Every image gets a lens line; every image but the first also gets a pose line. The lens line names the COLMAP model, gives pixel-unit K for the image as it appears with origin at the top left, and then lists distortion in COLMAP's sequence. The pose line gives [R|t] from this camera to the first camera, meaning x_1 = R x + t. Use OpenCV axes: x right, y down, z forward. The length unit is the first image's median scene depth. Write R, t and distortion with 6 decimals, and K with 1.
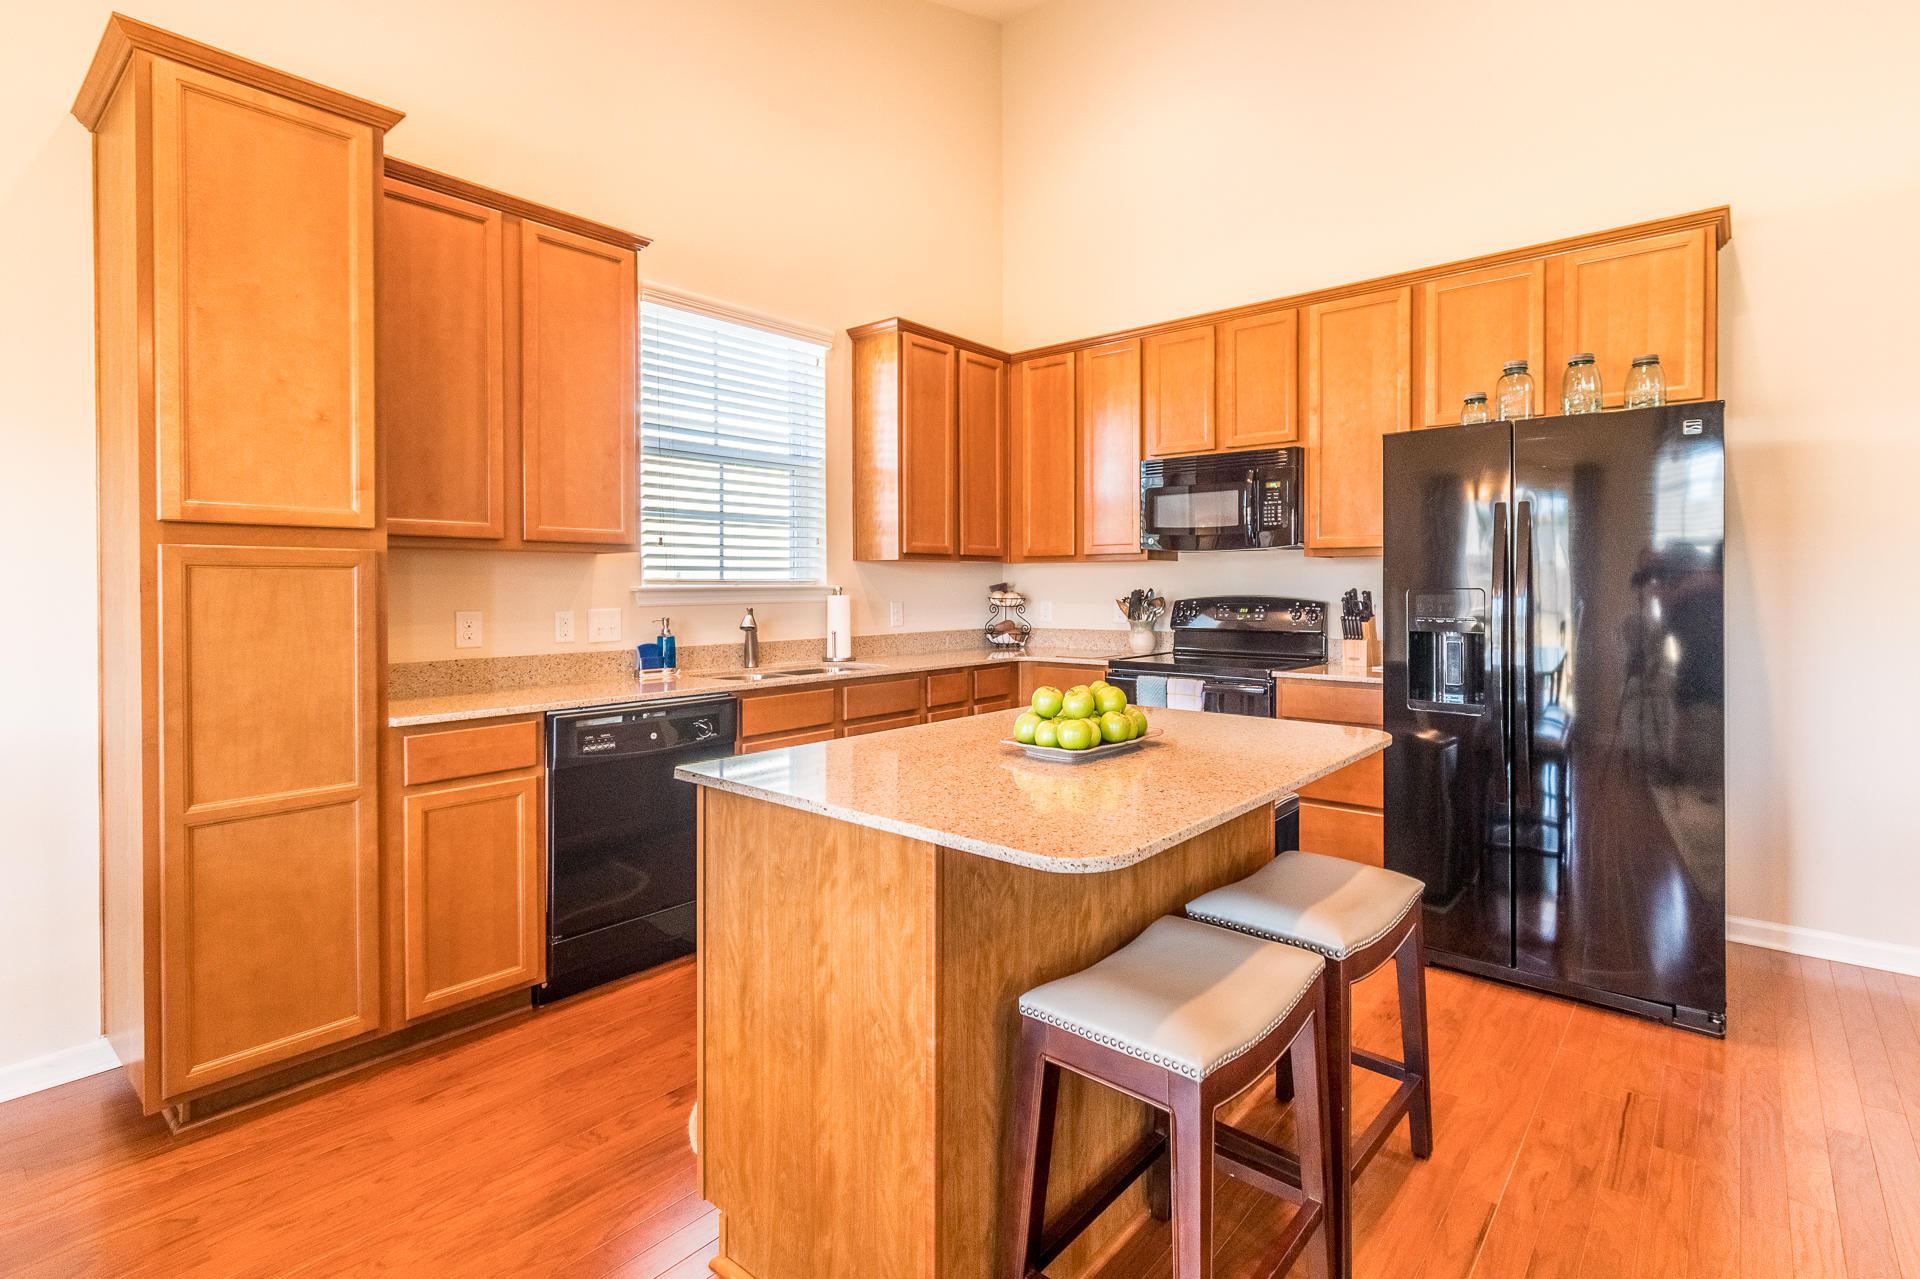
lens RADIAL K [[901.2, 0, 1030.4], [0, 901.2, 590.0], [0, 0, 1]] dist [-0.000844, -0.000531]
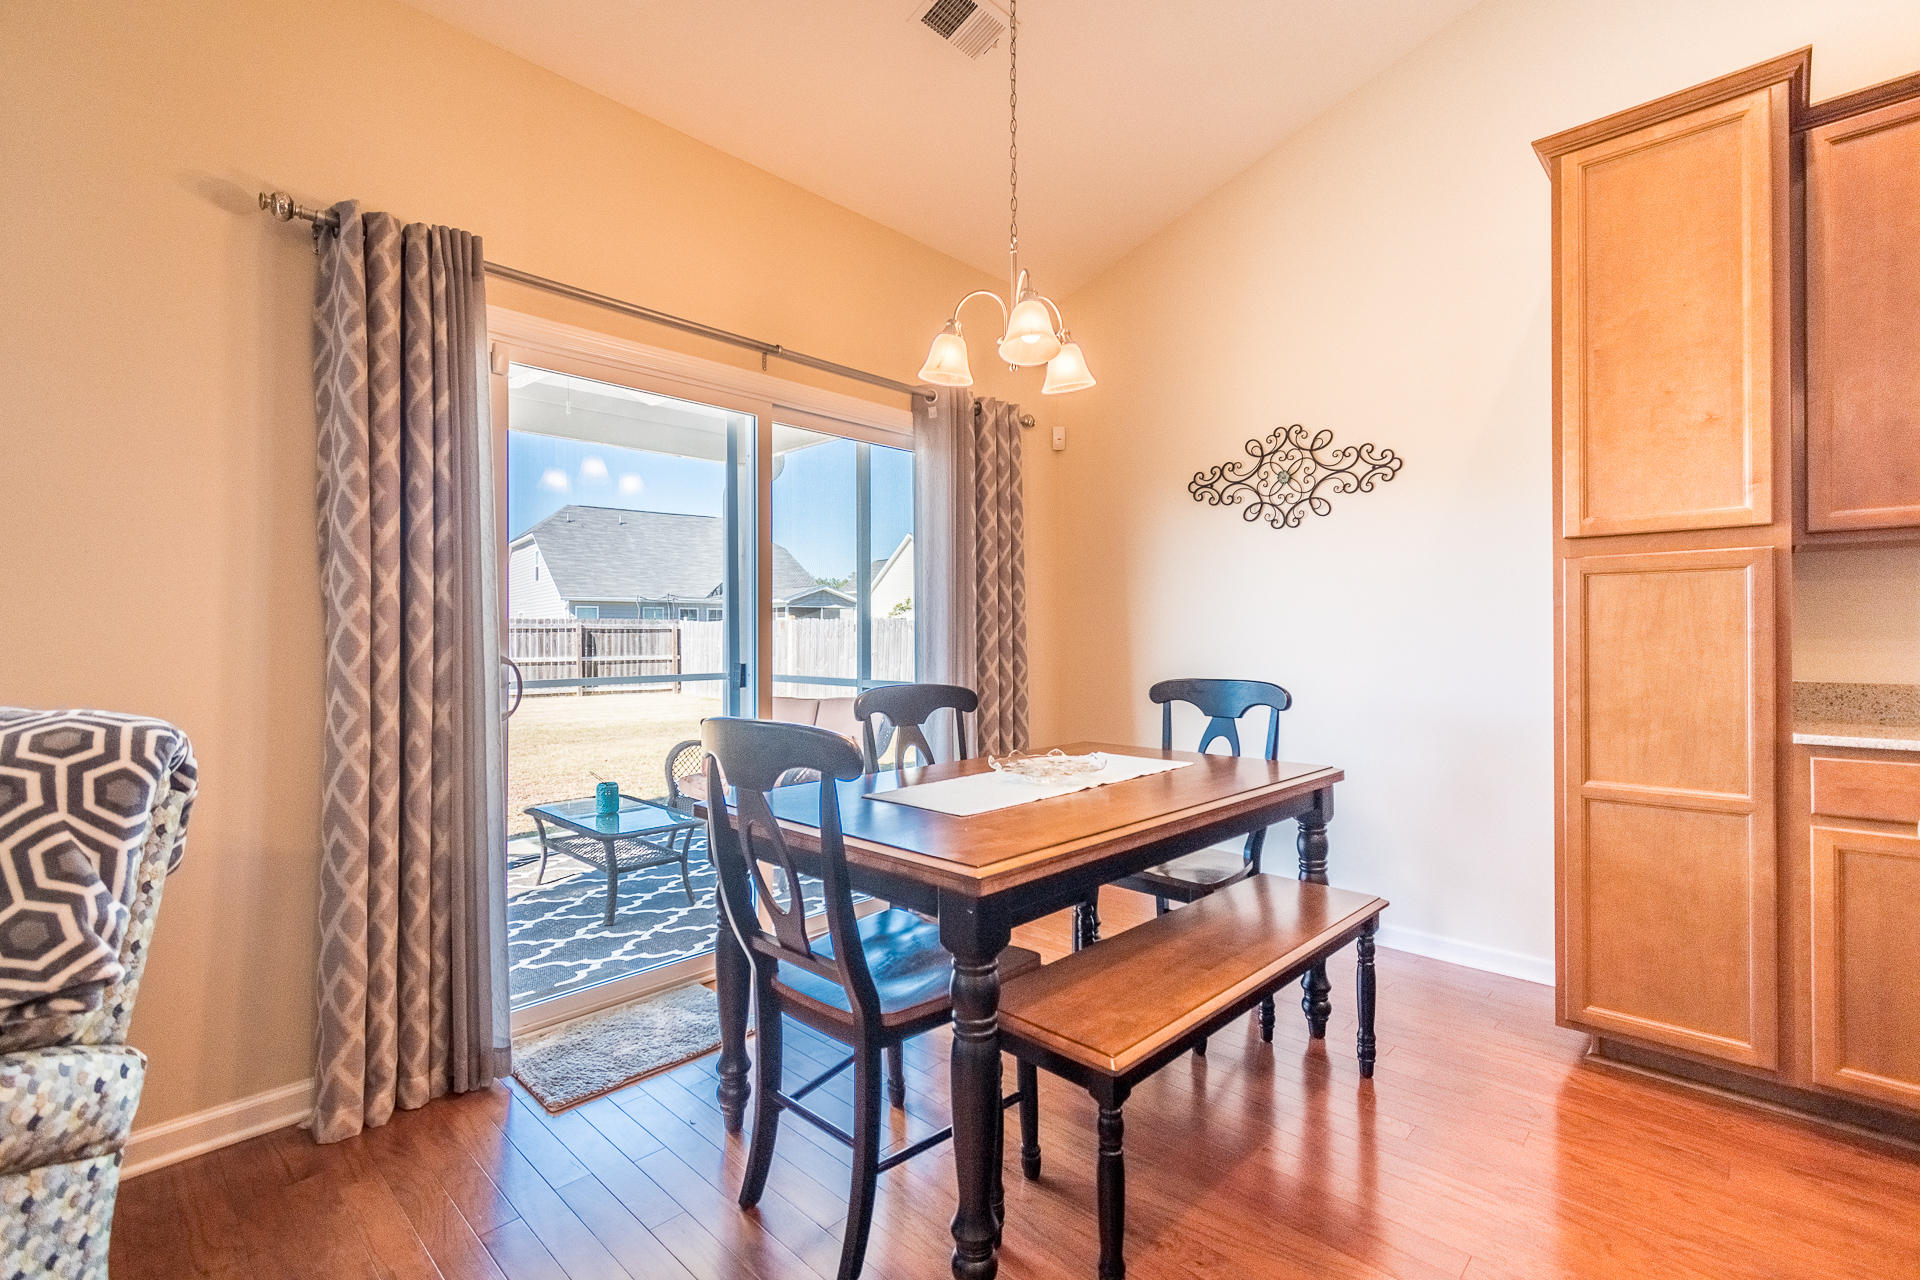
lens RADIAL K [[843.0, 0, 973.3], [0, 843.0, 637.6], [0, 0, 1]] dist [-0.001327, -0.000340]
pose [[-0.092267, -0.000252, -0.995734, 0.133490], [-0.003271, 0.999995, 0.000050, 0.033858], [0.995729, 0.003262, -0.092267, 0.181373]]
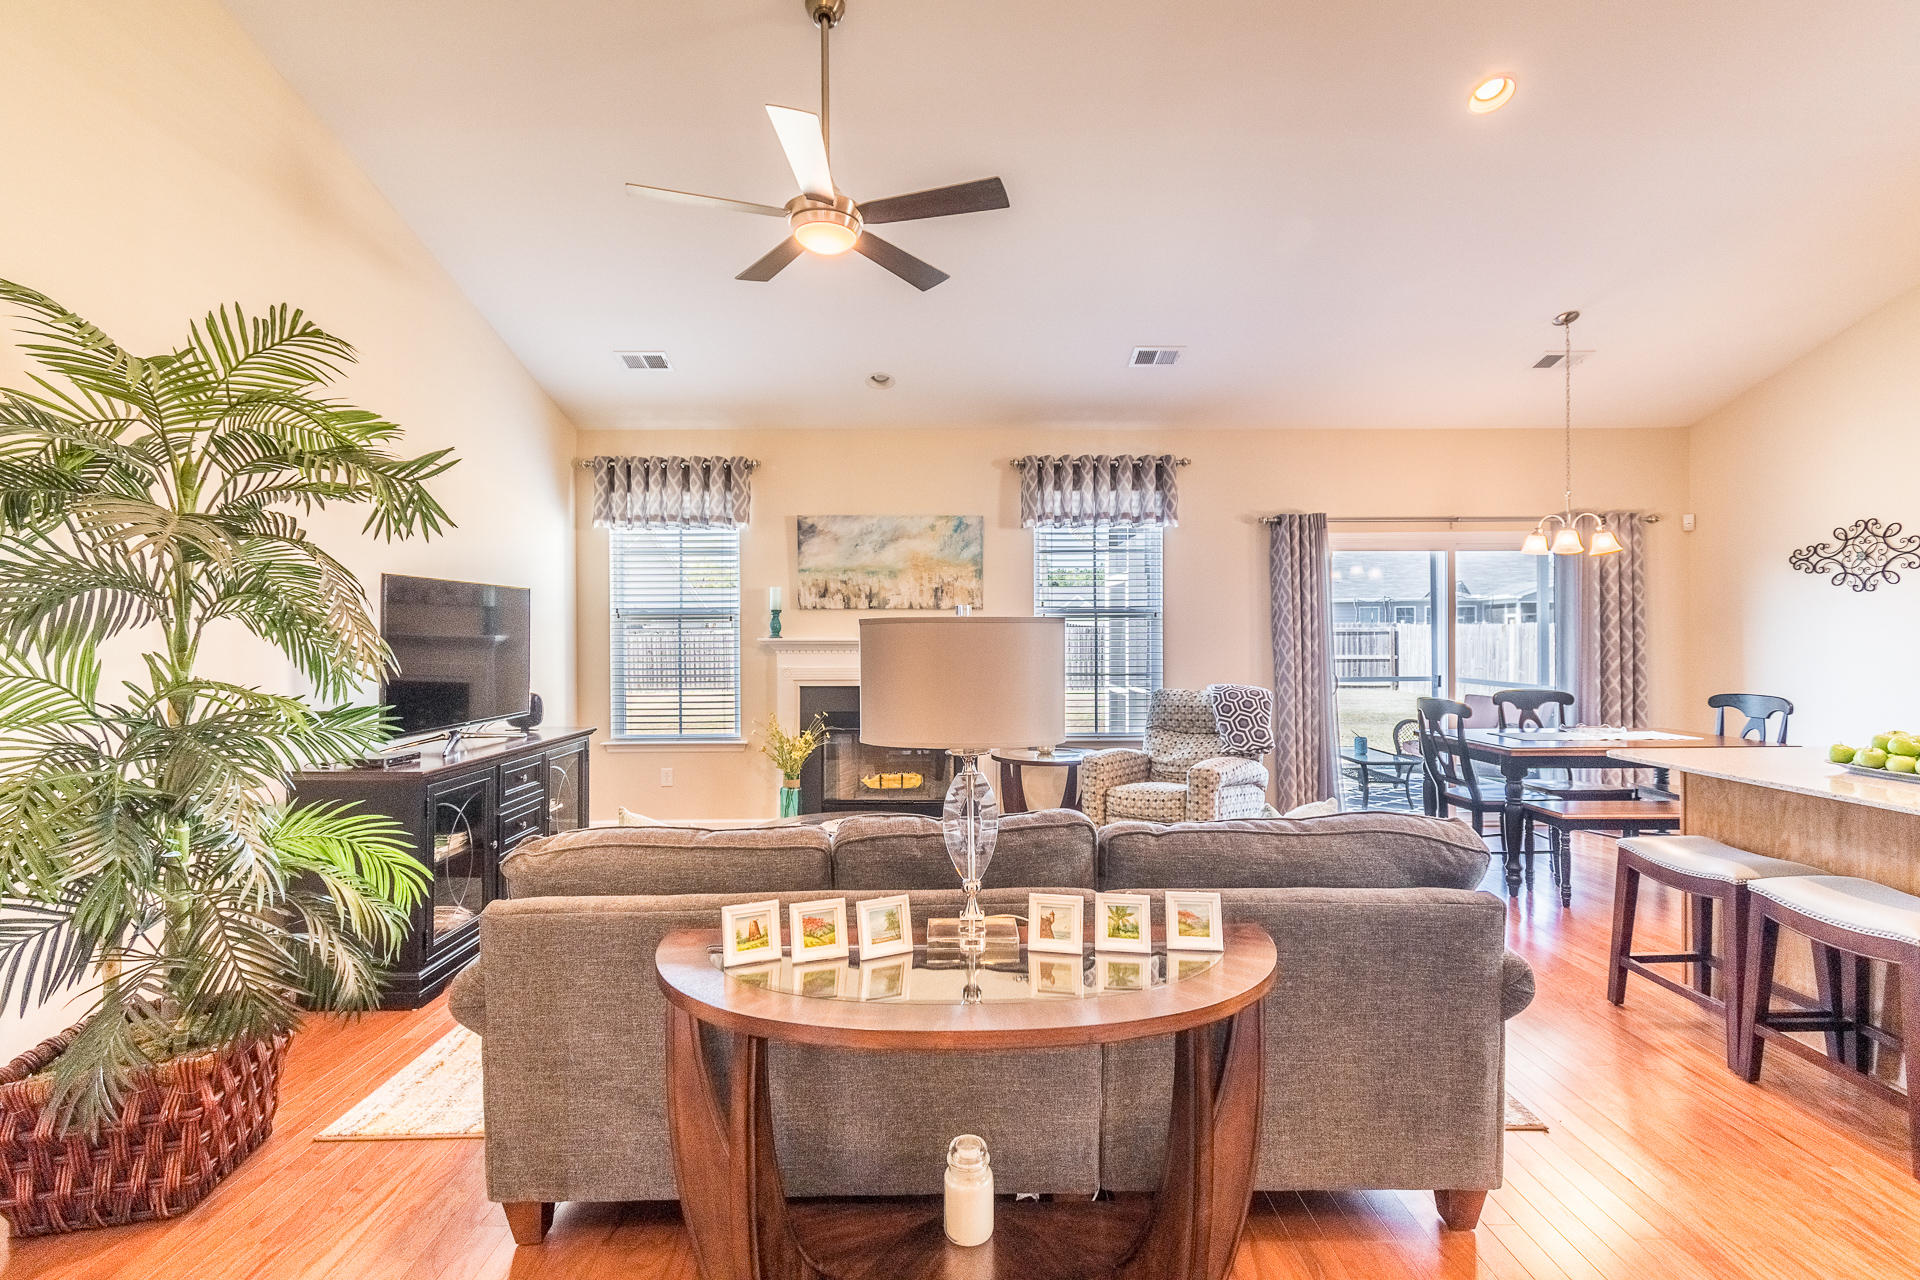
lens RADIAL K [[874.4, 0, 939.8], [0, 874.4, 637.9], [0, 0, 1]] dist [-0.000507, -0.000859]
pose [[-0.786930, 0.007846, -0.616993, 1.206479], [0.001794, 0.999944, 0.010428, -0.036152], [0.617040, 0.007100, -0.786900, 0.644423]]
